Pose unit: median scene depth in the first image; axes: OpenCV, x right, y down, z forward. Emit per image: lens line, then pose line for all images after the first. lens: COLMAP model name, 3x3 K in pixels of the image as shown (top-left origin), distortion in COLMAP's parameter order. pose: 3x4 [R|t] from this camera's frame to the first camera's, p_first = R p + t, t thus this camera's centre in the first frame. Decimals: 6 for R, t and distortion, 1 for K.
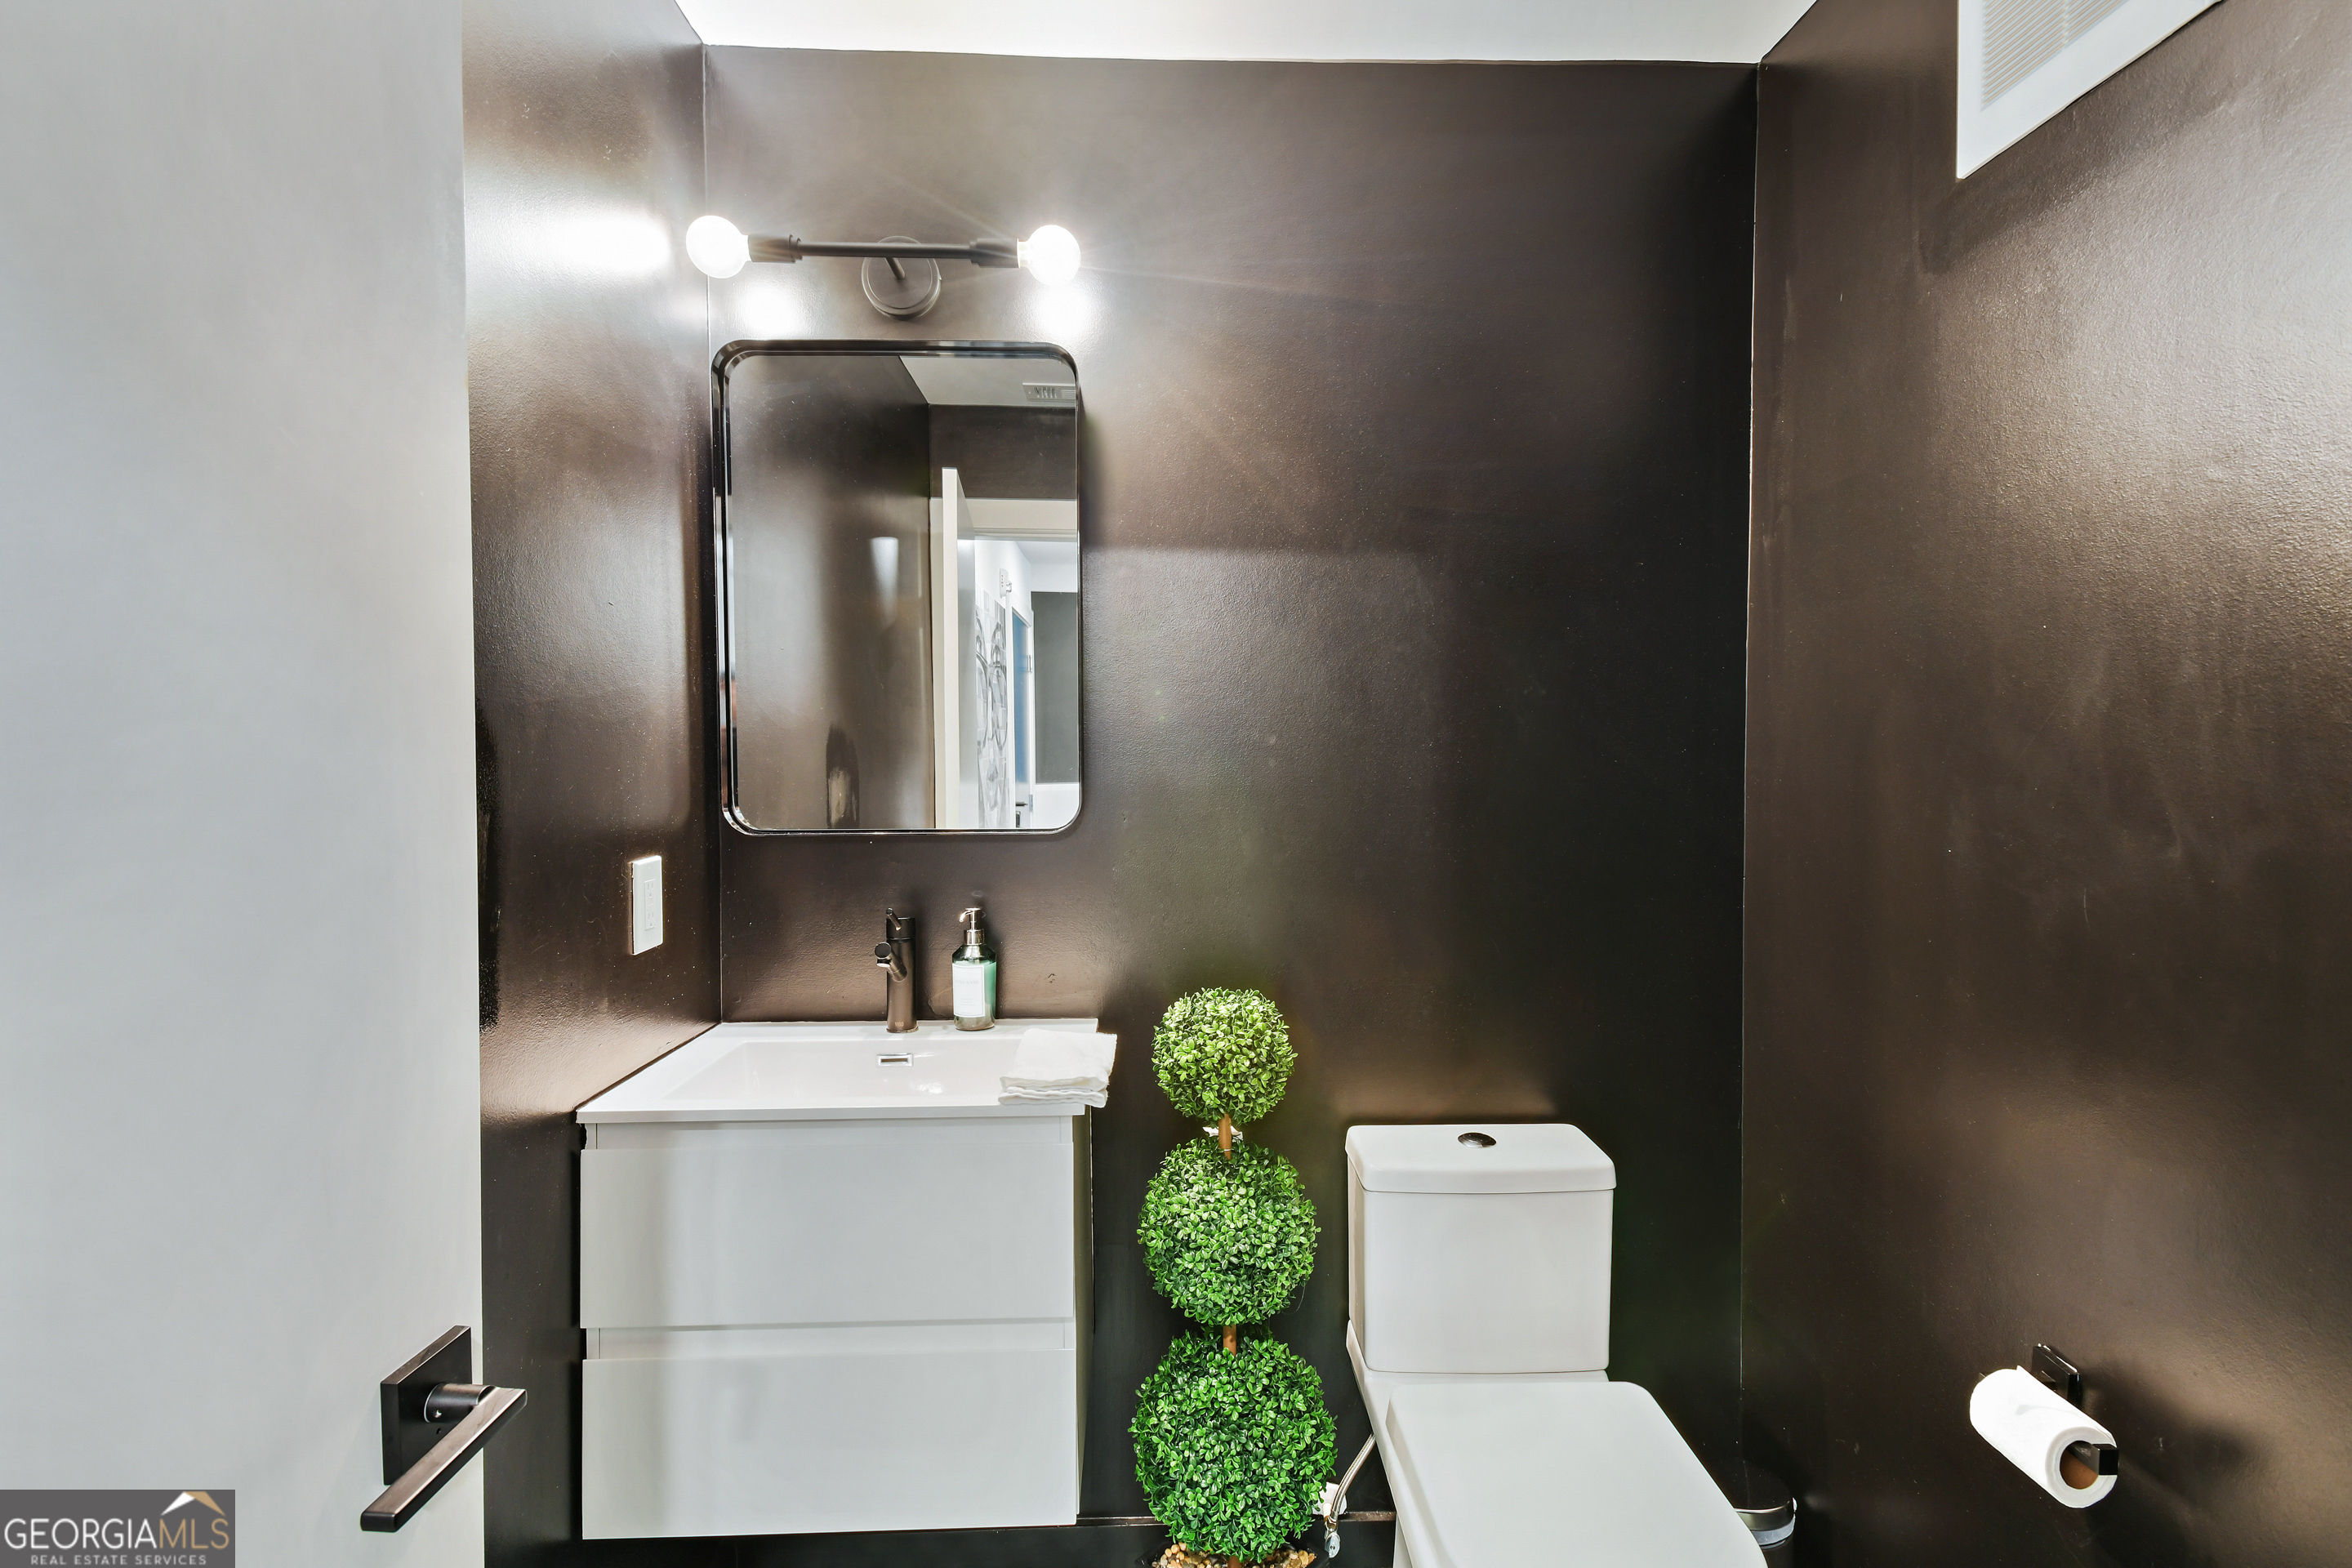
lens RADIAL K [[1108.2, 0, 1185.4], [0, 1108.2, 768.0], [0, 0, 1]] dist [0.000525, 0.000412]
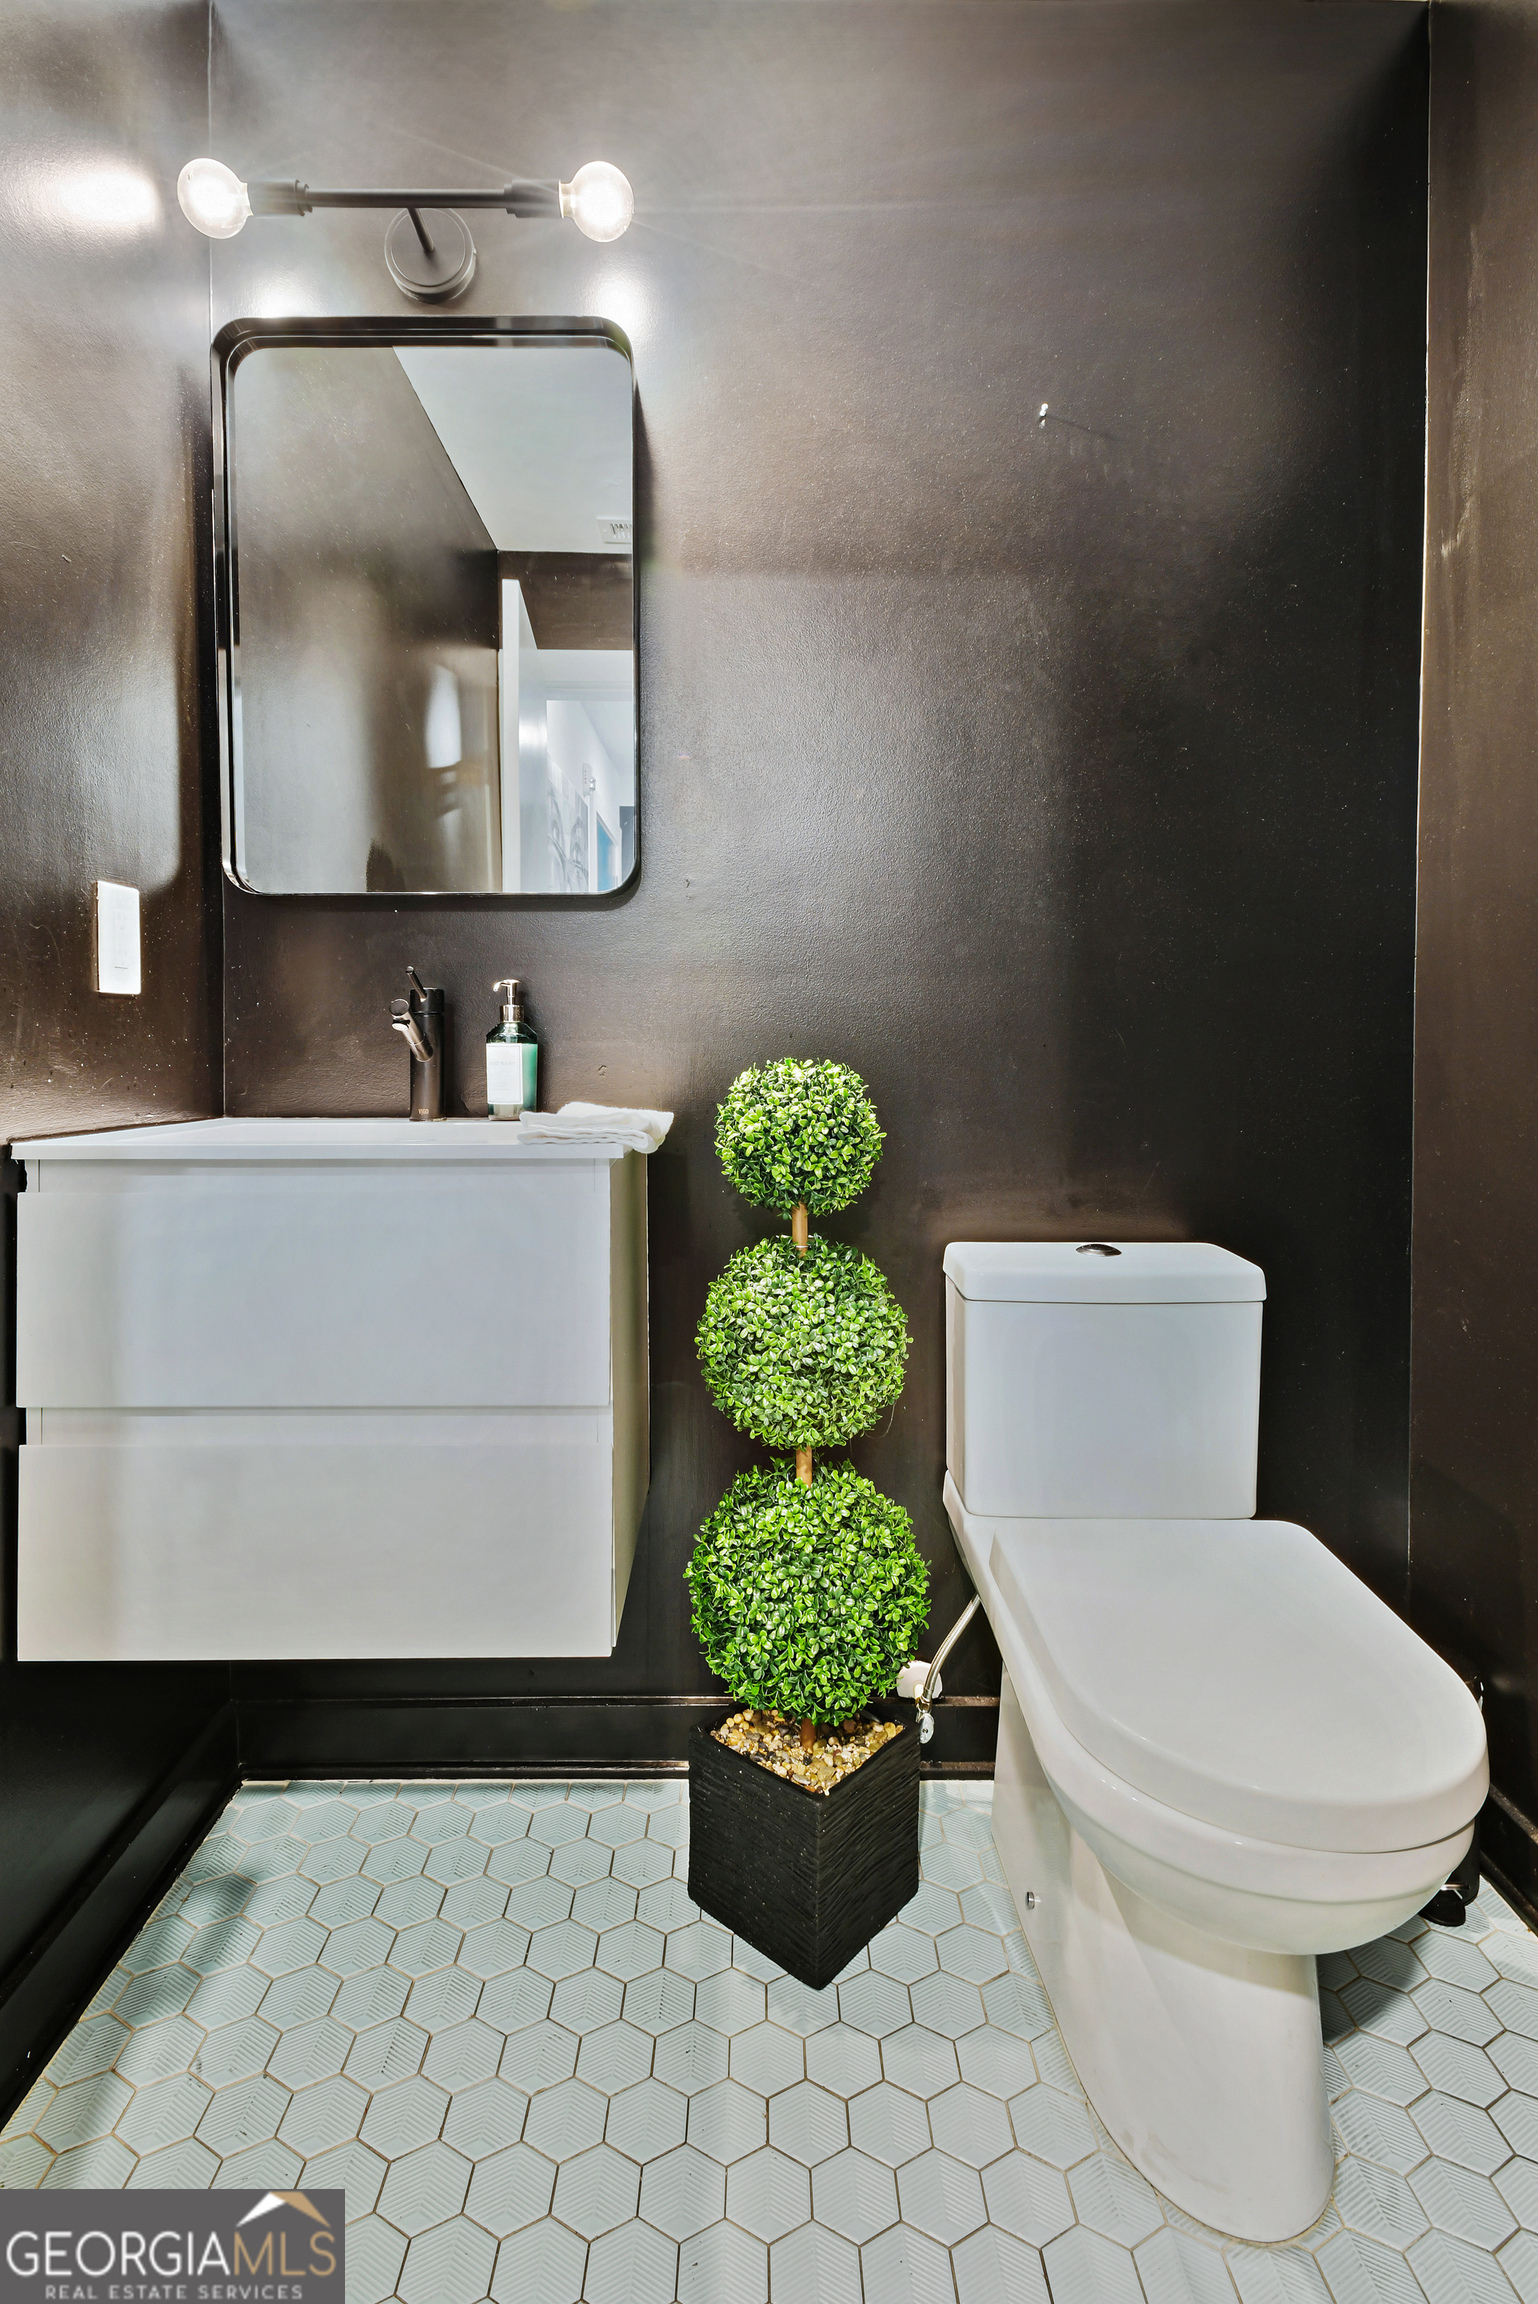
lens RADIAL K [[1094.0, 0, 761.7], [0, 1094.0, 1085.0], [0, 0, 1]] dist [0.001773, 0.000198]
pose [[0.999677, 0.004659, -0.024966, 0.028130], [-0.004743, 0.999983, -0.003323, 0.233159], [0.024950, 0.003440, 0.999683, 0.170897]]
